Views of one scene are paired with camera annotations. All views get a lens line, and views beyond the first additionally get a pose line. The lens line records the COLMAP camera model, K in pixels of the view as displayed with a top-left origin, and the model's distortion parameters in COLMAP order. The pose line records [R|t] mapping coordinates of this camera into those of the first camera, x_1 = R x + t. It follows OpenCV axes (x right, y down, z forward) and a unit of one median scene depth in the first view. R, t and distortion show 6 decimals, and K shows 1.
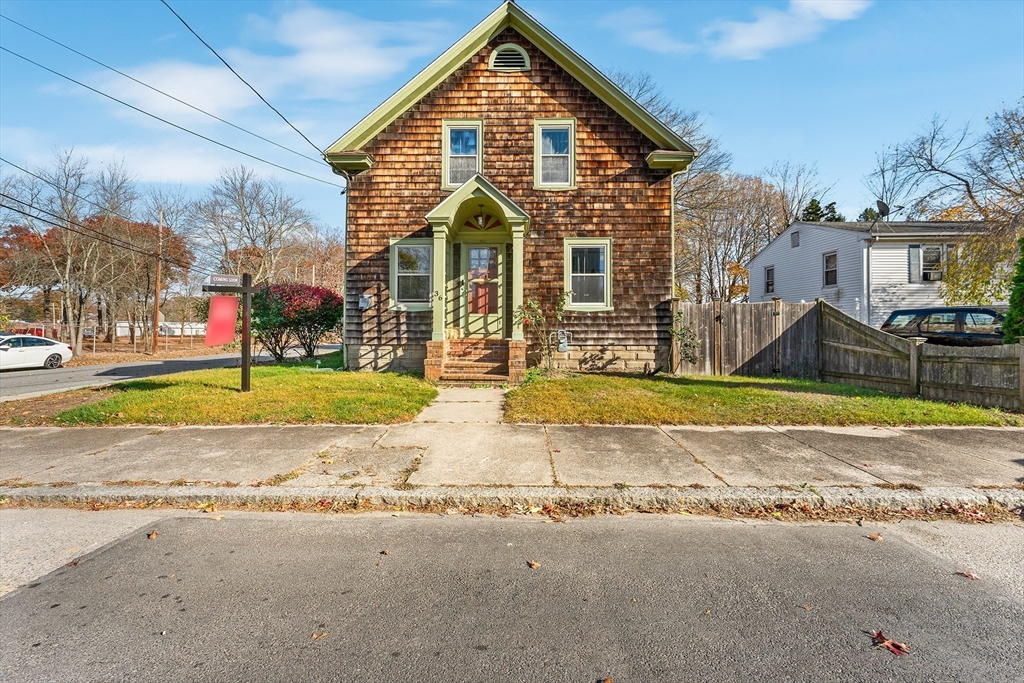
lens RADIAL K [[419.0, 0, 513.3], [0, 419.0, 315.7], [0, 0, 1]] dist [0.002233, 0.000008]
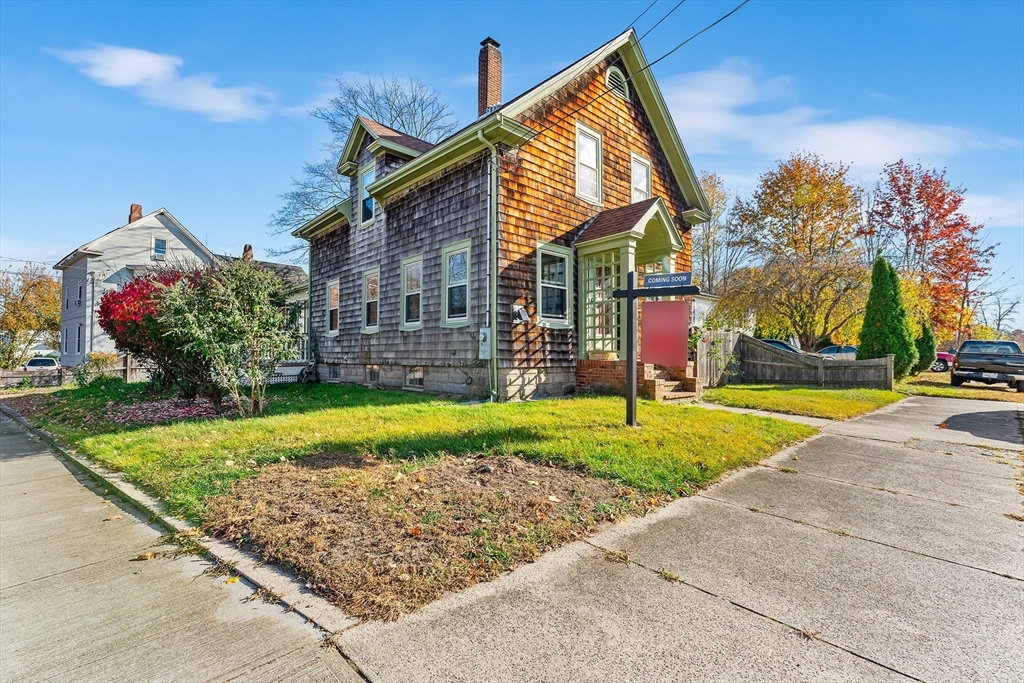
lens RADIAL K [[447.5, 0, 509.5], [0, 447.5, 343.7], [0, 0, 1]] dist [0.001019, 0.000017]
pose [[0.734660, 0.017881, 0.678200, -0.936714], [-0.019415, 0.999797, -0.005329, 0.027117], [-0.678158, -0.009253, 0.734858, 0.382755]]
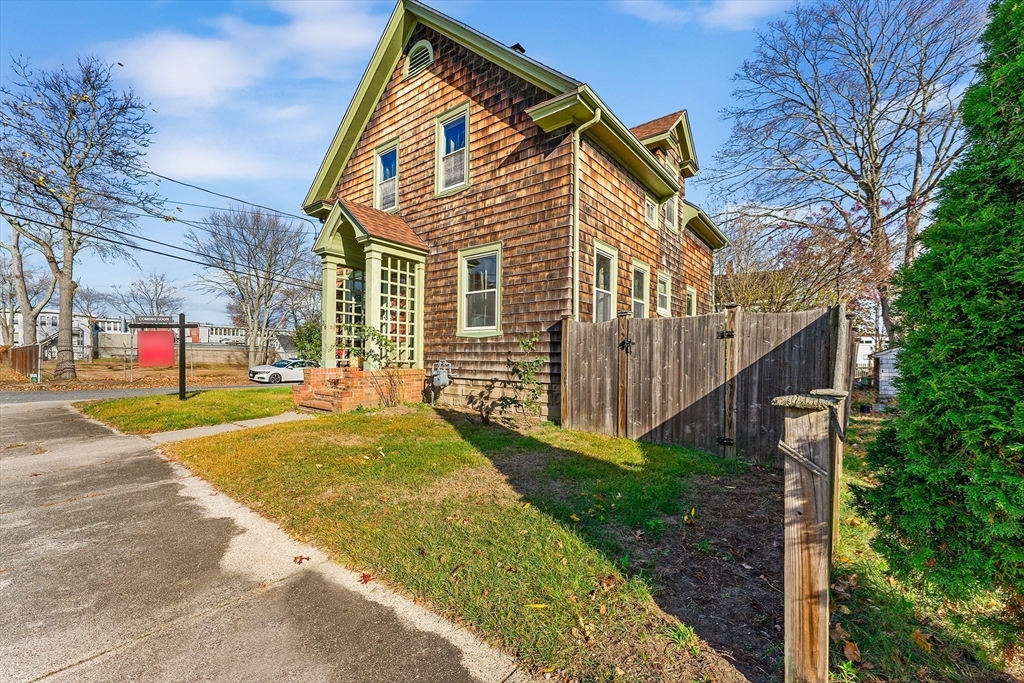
lens RADIAL K [[419.0, 0, 514.6], [0, 419.0, 351.7], [0, 0, 1]] dist [0.002233, 0.000008]
pose [[0.793141, 0.001705, -0.609036, 0.719063], [0.010492, 0.999809, 0.016463, 0.004684], [0.608948, -0.019448, 0.792972, 0.403652]]
